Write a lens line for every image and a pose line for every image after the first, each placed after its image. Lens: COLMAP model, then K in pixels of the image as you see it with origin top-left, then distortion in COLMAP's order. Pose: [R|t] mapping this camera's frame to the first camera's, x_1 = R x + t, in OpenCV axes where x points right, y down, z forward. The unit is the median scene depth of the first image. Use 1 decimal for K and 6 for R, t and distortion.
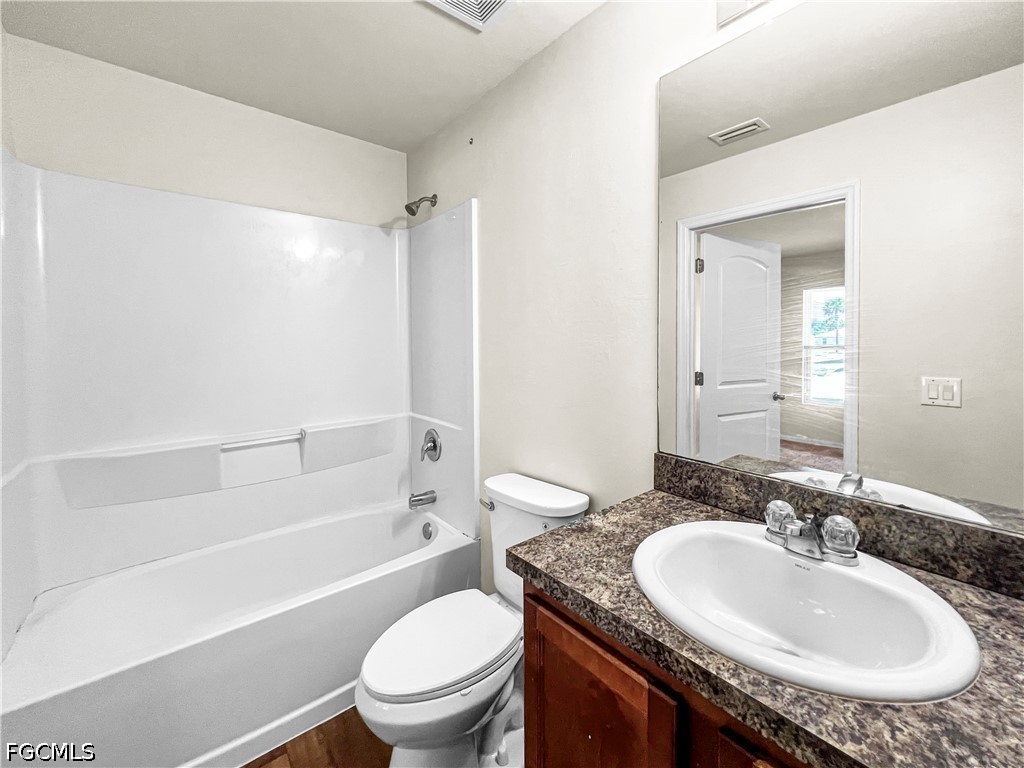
lens RADIAL K [[422.9, 0, 505.4], [0, 422.9, 359.7], [0, 0, 1]] dist [0.000022, -0.000489]
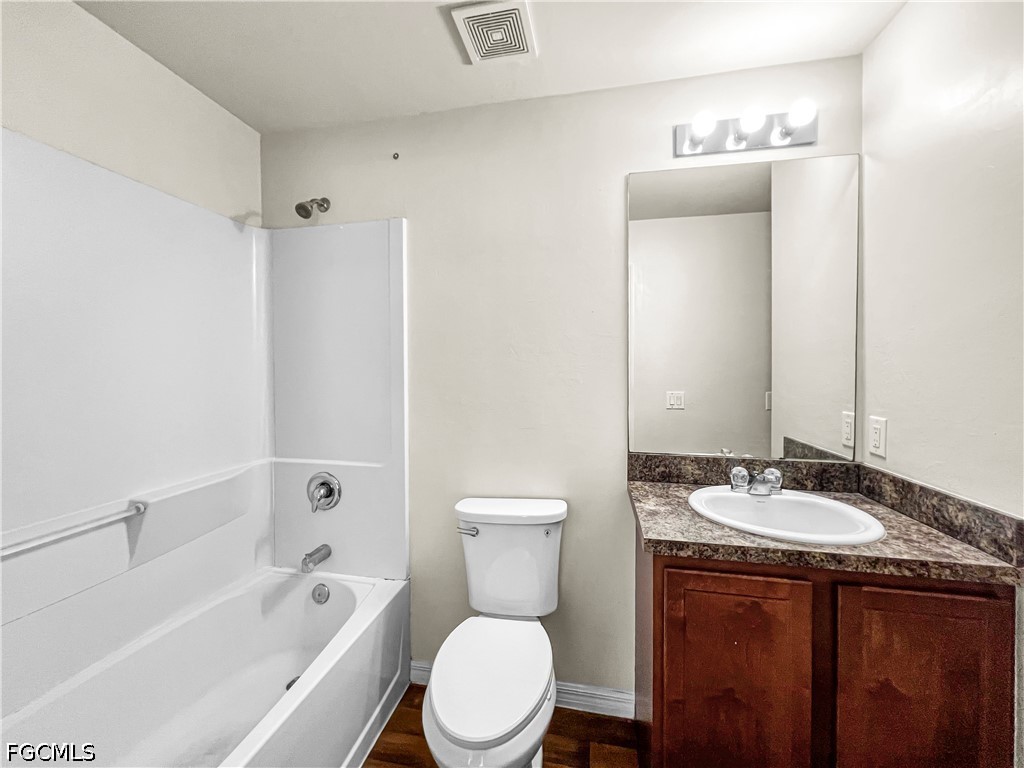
lens RADIAL K [[412.3, 0, 512.0], [0, 412.3, 384.0], [0, 0, 1]] dist [0.001571, 0.000282]
pose [[0.779440, -0.019759, 0.626165, -0.860441], [0.025276, 0.999681, 0.000083, -0.009038], [-0.625967, 0.015763, 0.779690, 0.246573]]
